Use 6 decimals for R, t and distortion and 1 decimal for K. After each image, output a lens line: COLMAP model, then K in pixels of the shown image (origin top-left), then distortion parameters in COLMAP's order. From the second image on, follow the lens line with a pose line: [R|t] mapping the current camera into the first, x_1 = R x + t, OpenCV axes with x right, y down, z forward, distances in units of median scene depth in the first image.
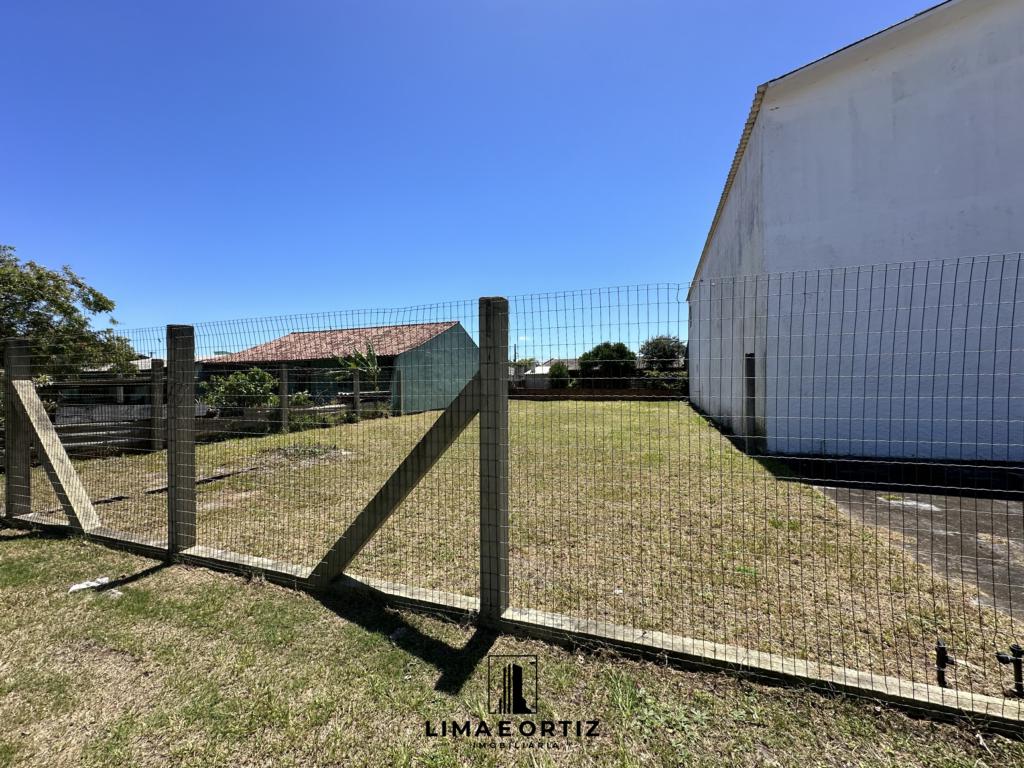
lens RADIAL K [[409.4, 0, 513.7], [0, 409.4, 382.2], [0, 0, 1]] dist [-0.000380, 0.000283]
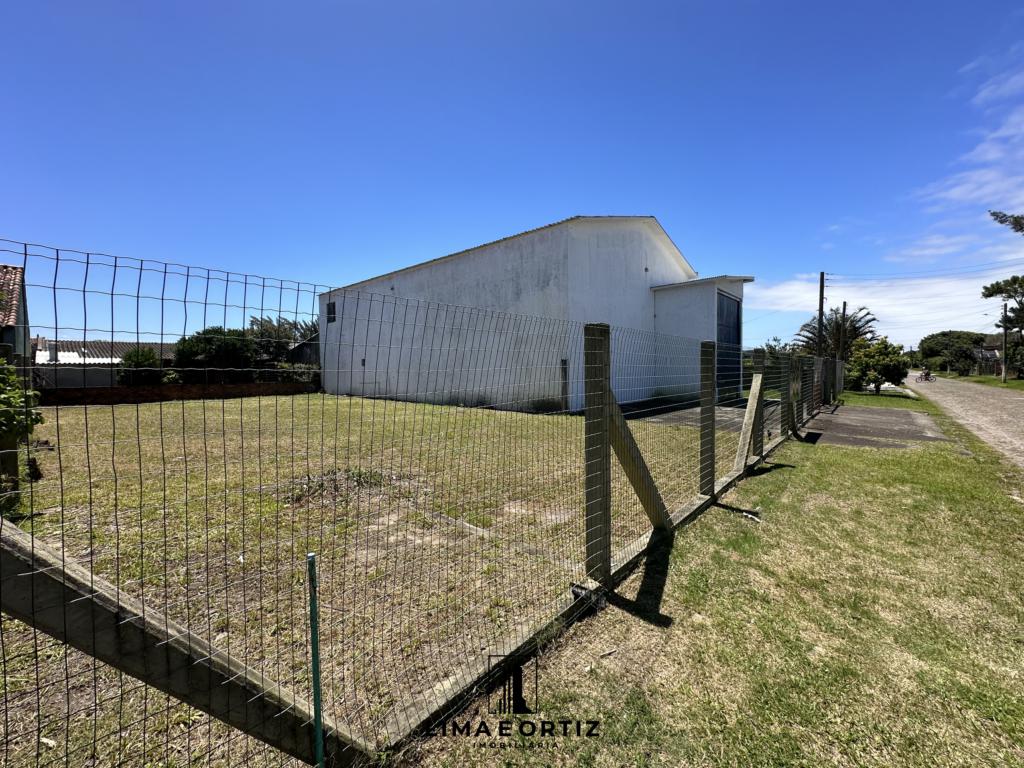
lens RADIAL K [[409.4, 0, 513.2], [0, 409.4, 384.8], [0, 0, 1]] dist [-0.000380, 0.000283]
pose [[0.379425, -0.032303, 0.924658, -0.580222], [0.004893, 0.999446, 0.032908, -0.010027], [-0.925210, -0.007962, 0.379373, 0.259298]]
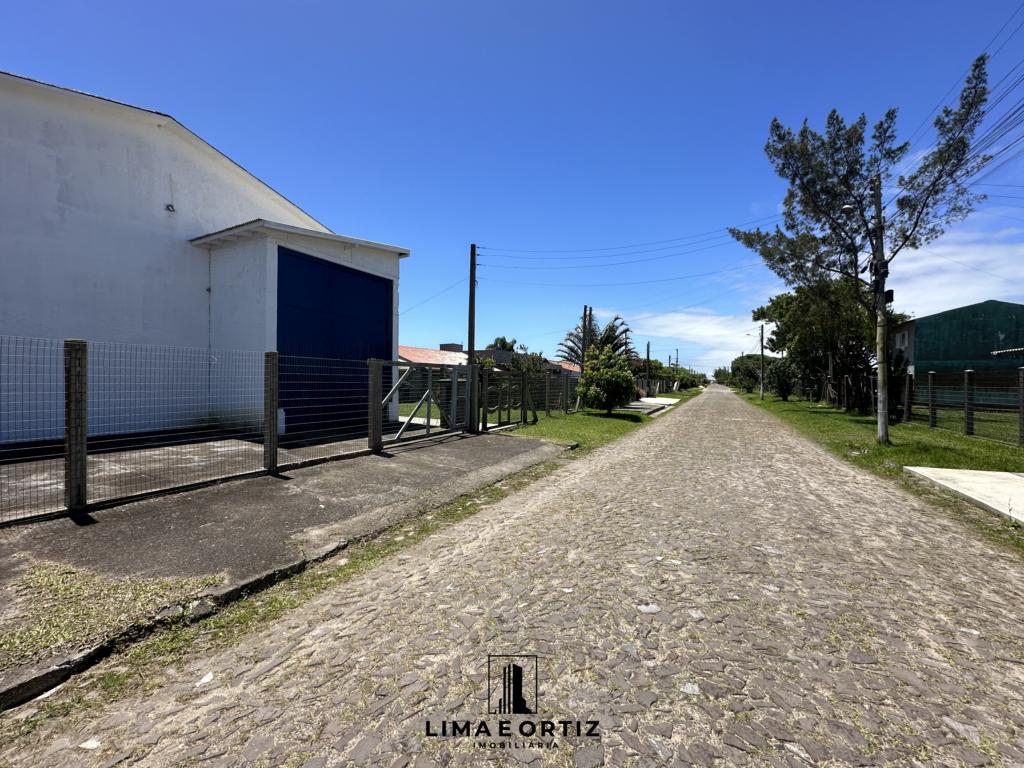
lens RADIAL K [[409.4, 0, 514.0], [0, 409.4, 381.1], [0, 0, 1]] dist [-0.000380, 0.000283]
pose [[0.126051, 0.009013, 0.991983, 0.056656], [-0.011052, 0.999909, -0.007681, -0.006579], [-0.991962, -0.009995, 0.126139, -0.329744]]
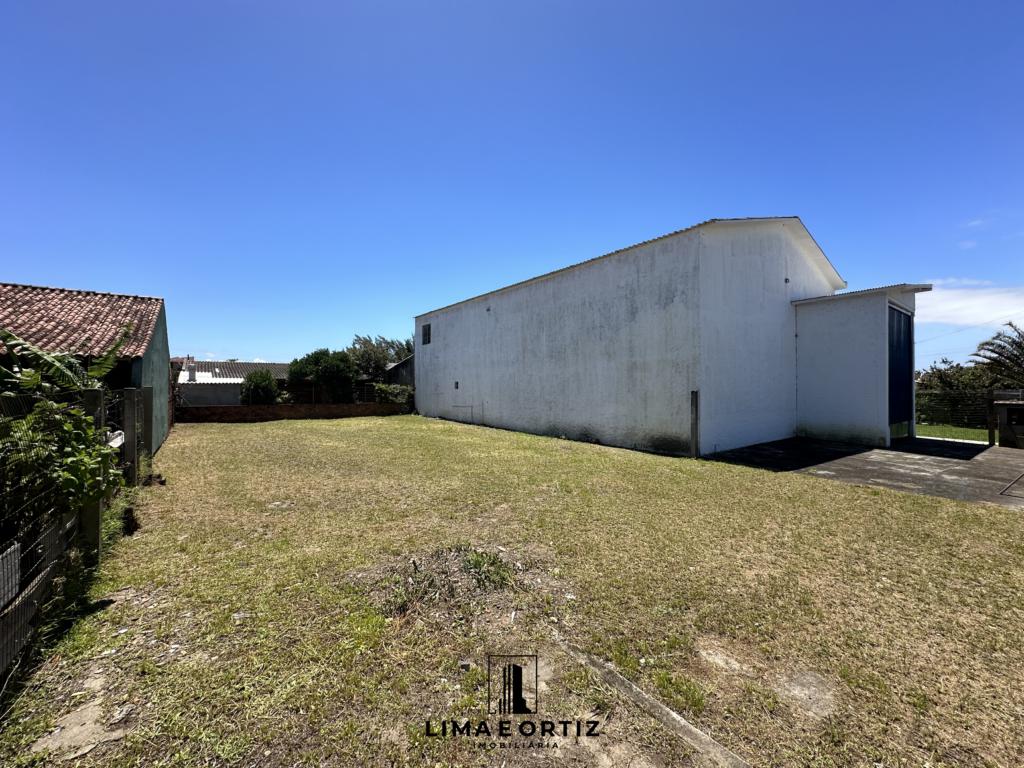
lens RADIAL K [[409.4, 0, 514.1], [0, 409.4, 384.4], [0, 0, 1]] dist [-0.000380, 0.000283]
pose [[0.549603, 0.012991, 0.835325, -0.508265], [-0.009918, 0.999910, -0.009025, -0.036966], [-0.835367, -0.003324, 0.549682, 0.360694]]
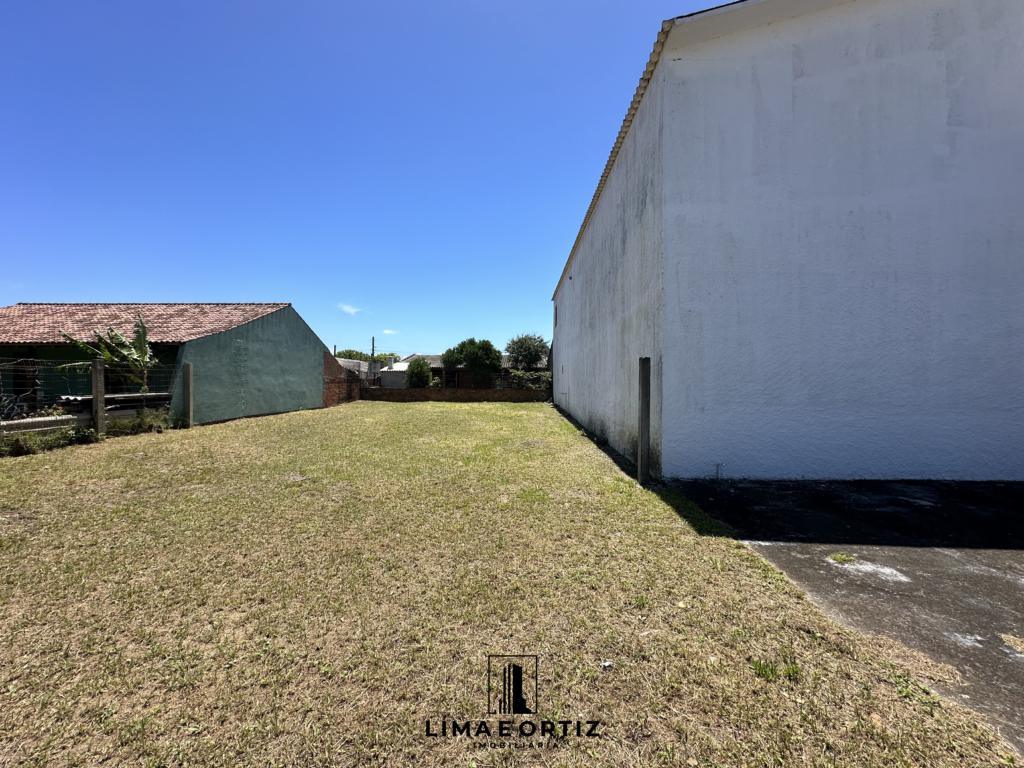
lens RADIAL K [[409.4, 0, 512.8], [0, 409.4, 381.8], [0, 0, 1]] dist [-0.000380, 0.000283]
pose [[0.947937, 0.013205, 0.318184, 0.036244], [-0.015751, 0.999861, 0.005430, -0.011346], [-0.318068, -0.010159, 0.948013, 0.156212]]
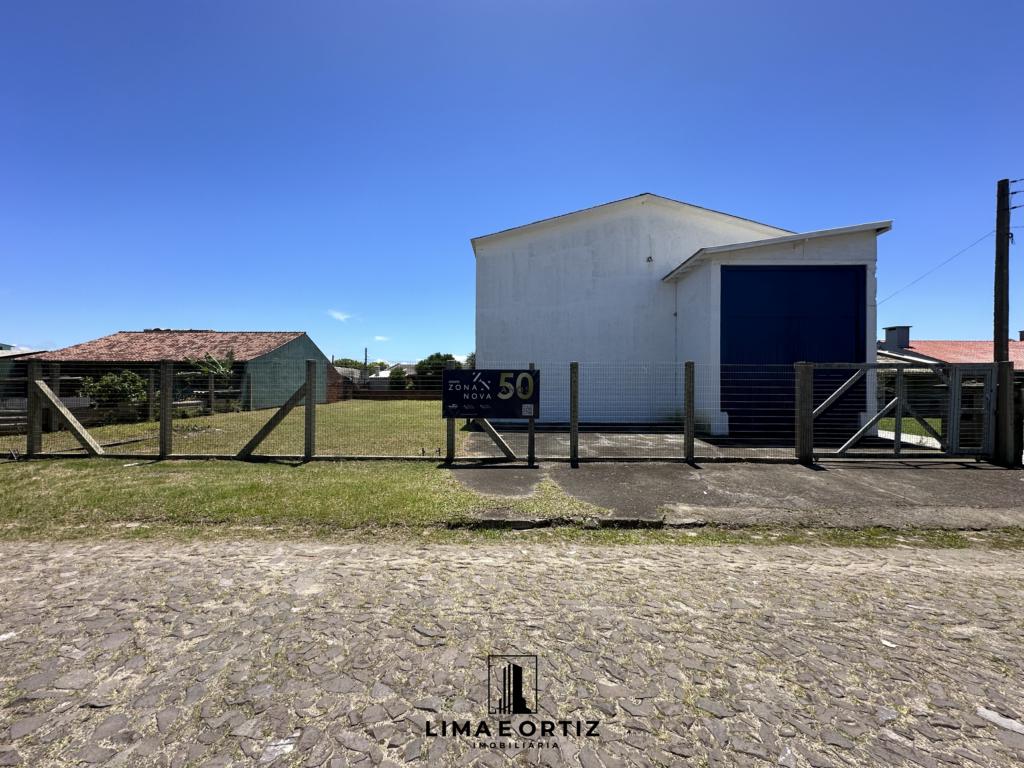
lens RADIAL K [[409.4, 0, 513.1], [0, 409.4, 382.5], [0, 0, 1]] dist [-0.000380, 0.000283]
pose [[0.944914, 0.015970, 0.326930, 0.070487], [-0.014113, 0.999868, -0.008052, -0.003483], [-0.327016, 0.002994, 0.945014, -0.448396]]
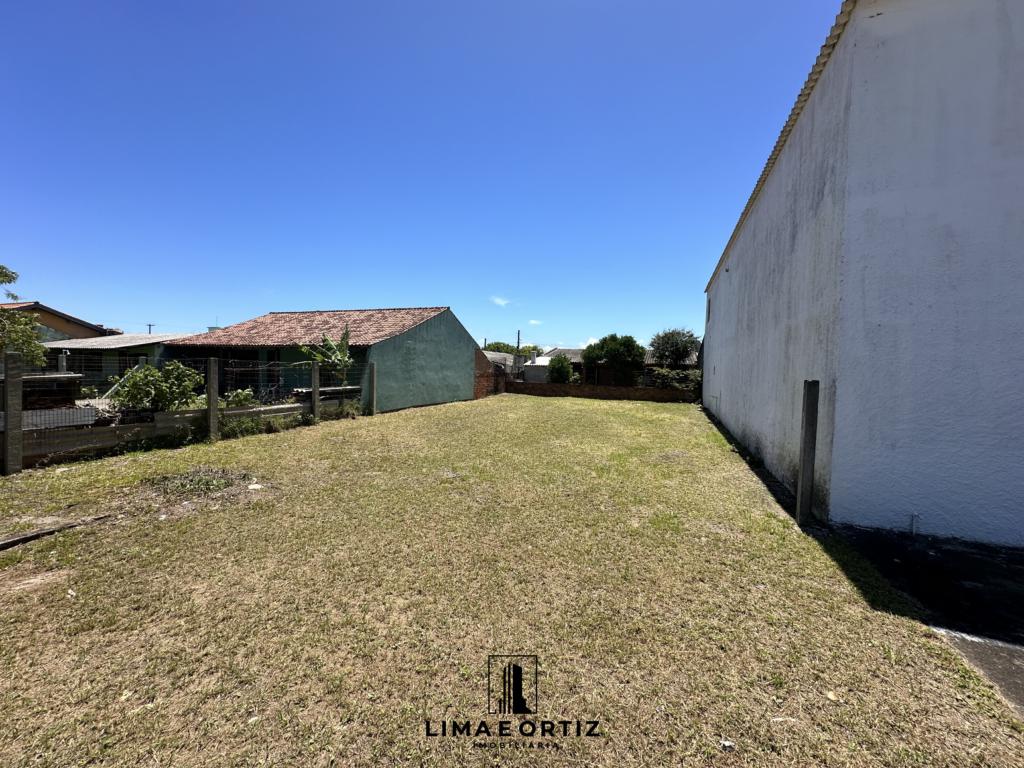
lens RADIAL K [[409.4, 0, 512.7], [0, 409.4, 382.1], [0, 0, 1]] dist [-0.000380, 0.000283]
pose [[0.999138, 0.037650, -0.017499, 0.040209], [-0.036913, 0.998489, 0.040708, -0.038122], [0.019005, -0.040027, 0.999018, 0.145891]]
